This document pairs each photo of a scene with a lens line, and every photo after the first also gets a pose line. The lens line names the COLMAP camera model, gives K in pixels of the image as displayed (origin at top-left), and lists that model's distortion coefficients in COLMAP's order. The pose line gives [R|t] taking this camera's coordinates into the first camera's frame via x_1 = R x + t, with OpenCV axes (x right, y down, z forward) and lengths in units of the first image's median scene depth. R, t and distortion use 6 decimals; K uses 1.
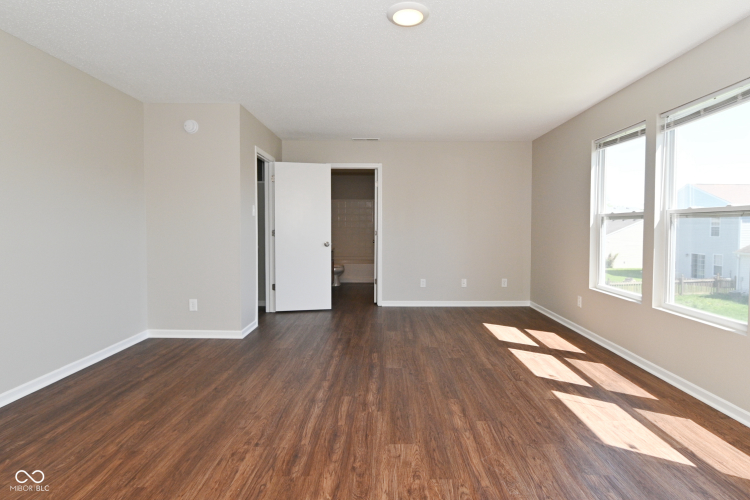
lens RADIAL K [[395.1, 0, 378.1], [0, 395.1, 242.3], [0, 0, 1]] dist [0.017921, -0.030024]
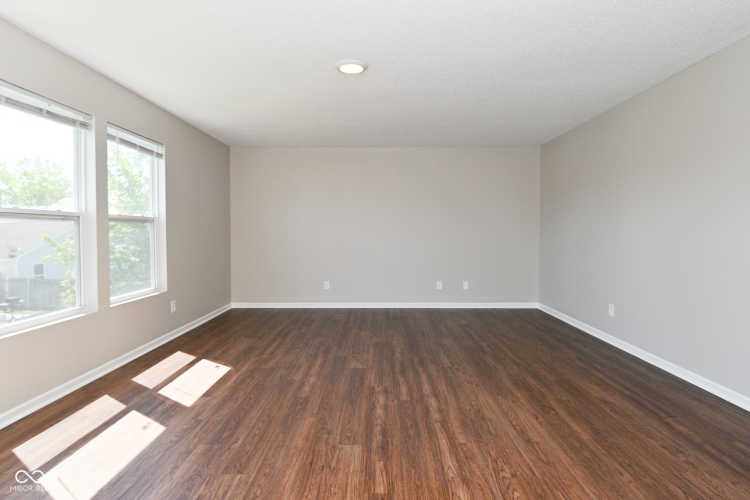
lens RADIAL K [[395.1, 0, 378.1], [0, 395.1, 242.3], [0, 0, 1]] dist [0.017921, -0.030024]
pose [[-0.999906, -0.002641, -0.013456, 0.003915], [-0.003519, 0.997836, 0.065652, -0.076392], [0.013254, 0.065693, -0.997752, 2.051588]]
